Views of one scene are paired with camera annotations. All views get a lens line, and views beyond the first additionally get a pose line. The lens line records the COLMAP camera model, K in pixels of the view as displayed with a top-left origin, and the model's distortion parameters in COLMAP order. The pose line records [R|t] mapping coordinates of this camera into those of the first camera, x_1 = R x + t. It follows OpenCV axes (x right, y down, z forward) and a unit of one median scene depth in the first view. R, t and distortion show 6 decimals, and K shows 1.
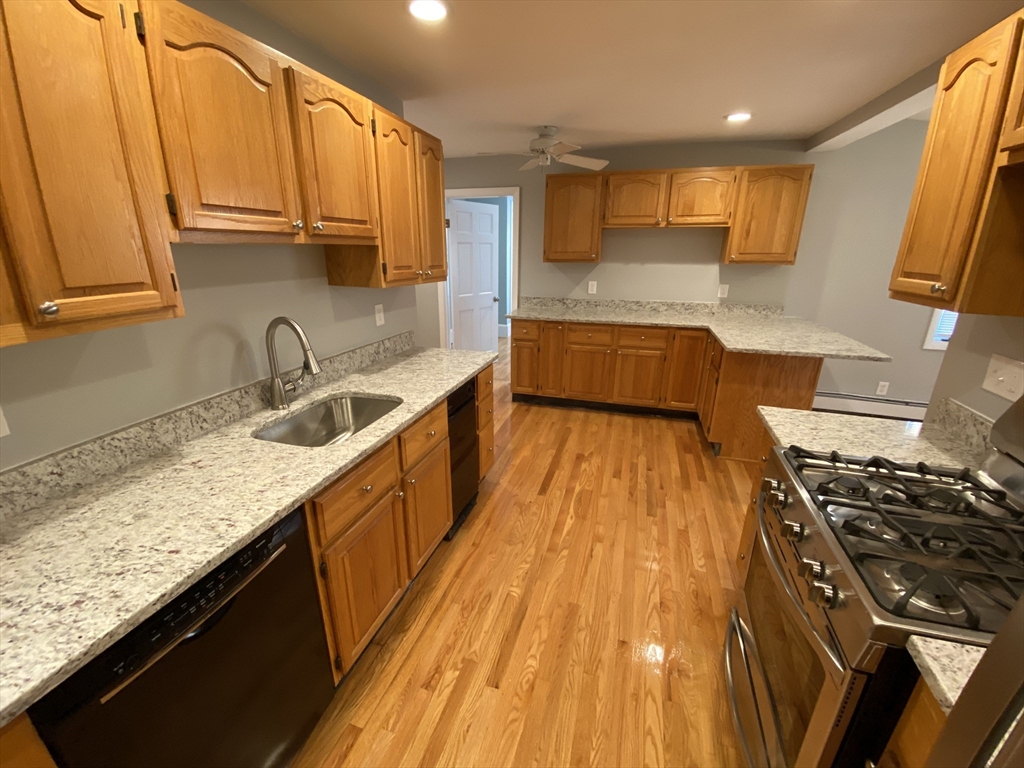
lens RADIAL K [[412.7, 0, 513.4], [0, 412.7, 387.2], [0, 0, 1]] dist [0.013692, -0.017192]
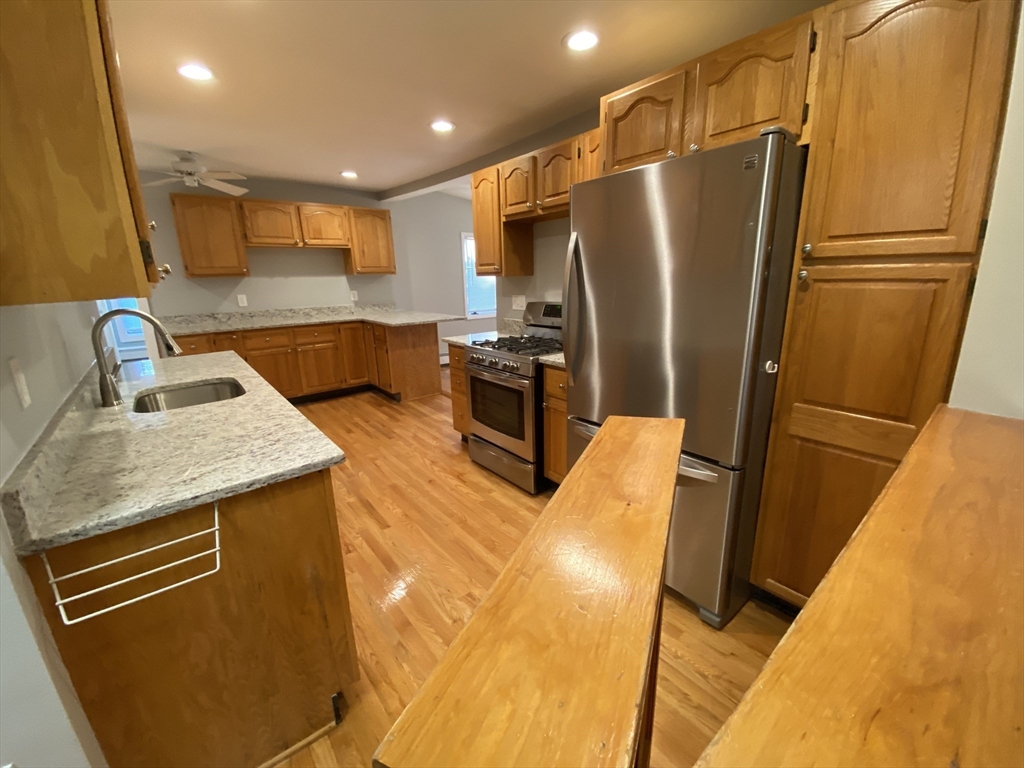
lens RADIAL K [[412.7, 0, 516.9], [0, 412.7, 382.8], [0, 0, 1]] dist [0.013692, -0.017192]
pose [[0.549234, -0.230407, 0.803278, -0.417954], [0.286524, 0.954894, 0.077987, 0.102971], [-0.785014, 0.187325, 0.590477, -0.186196]]
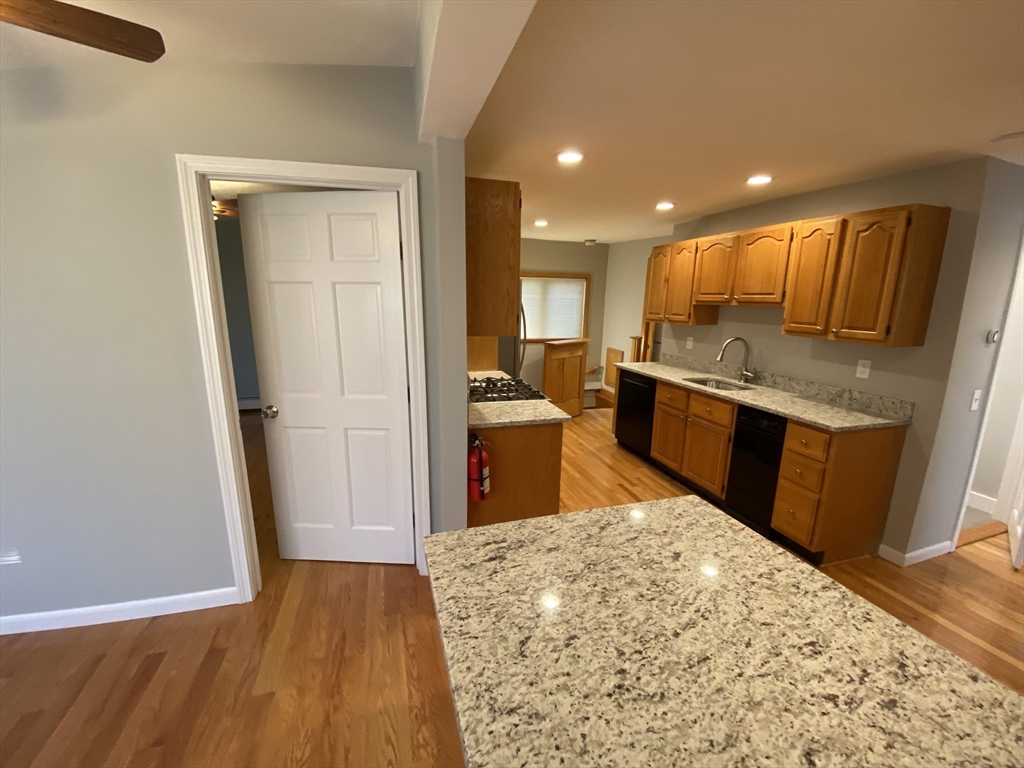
lens RADIAL K [[412.7, 0, 512.5], [0, 412.7, 384.6], [0, 0, 1]] dist [0.013692, -0.017192]
pose [[-0.824157, 0.098587, -0.557715, 0.795787], [-0.198741, 0.871771, 0.447791, -0.330113], [0.530346, 0.479891, -0.698883, 0.953547]]
